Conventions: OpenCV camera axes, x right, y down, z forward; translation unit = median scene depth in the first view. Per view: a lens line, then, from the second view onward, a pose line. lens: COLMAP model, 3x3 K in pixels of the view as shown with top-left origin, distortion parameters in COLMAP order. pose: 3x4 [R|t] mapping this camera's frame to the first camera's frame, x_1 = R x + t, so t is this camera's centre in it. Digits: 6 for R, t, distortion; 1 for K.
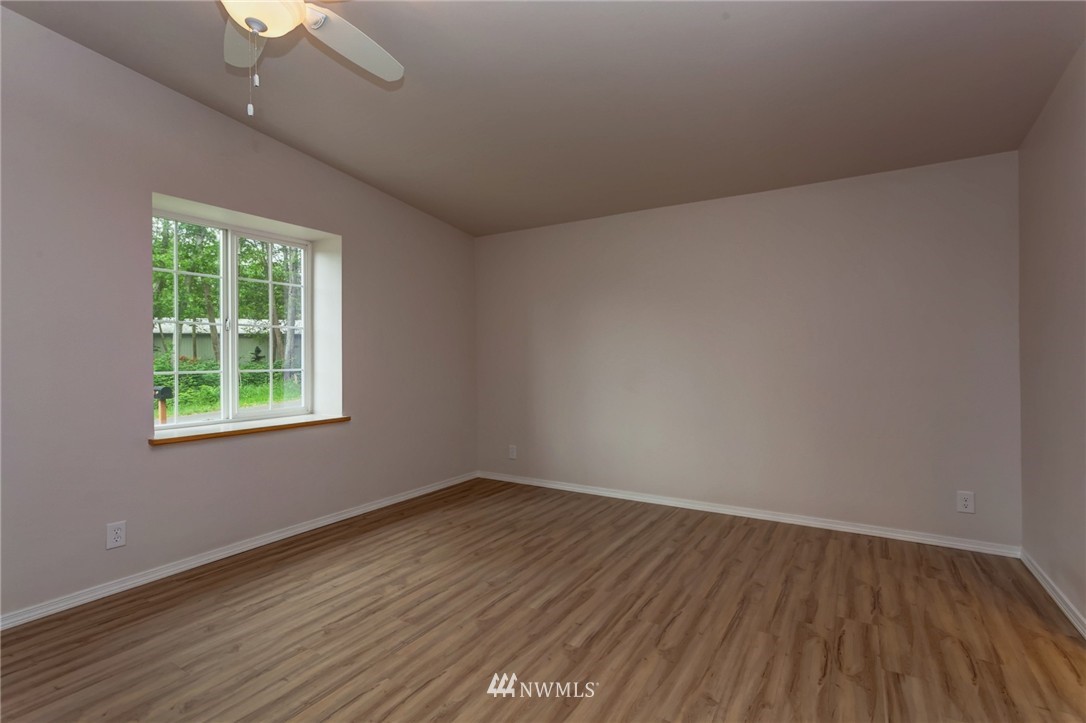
lens RADIAL K [[514.8, 0, 543.0], [0, 514.8, 361.5], [0, 0, 1]] dist [-0.001168, 0.000893]
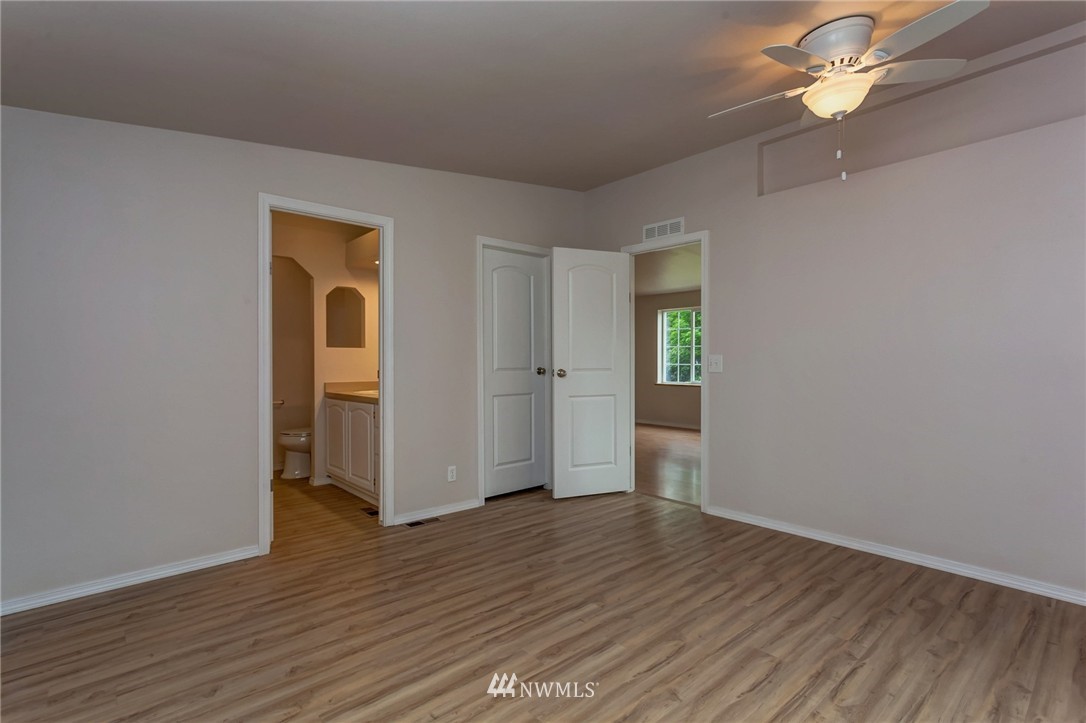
lens RADIAL K [[514.8, 0, 543.0], [0, 514.8, 361.5], [0, 0, 1]] dist [-0.001168, 0.000893]
pose [[-0.956210, 0.007070, 0.292597, -0.155780], [0.010601, 0.999889, 0.010483, -0.016957], [-0.292491, 0.013126, -0.956178, 1.925566]]
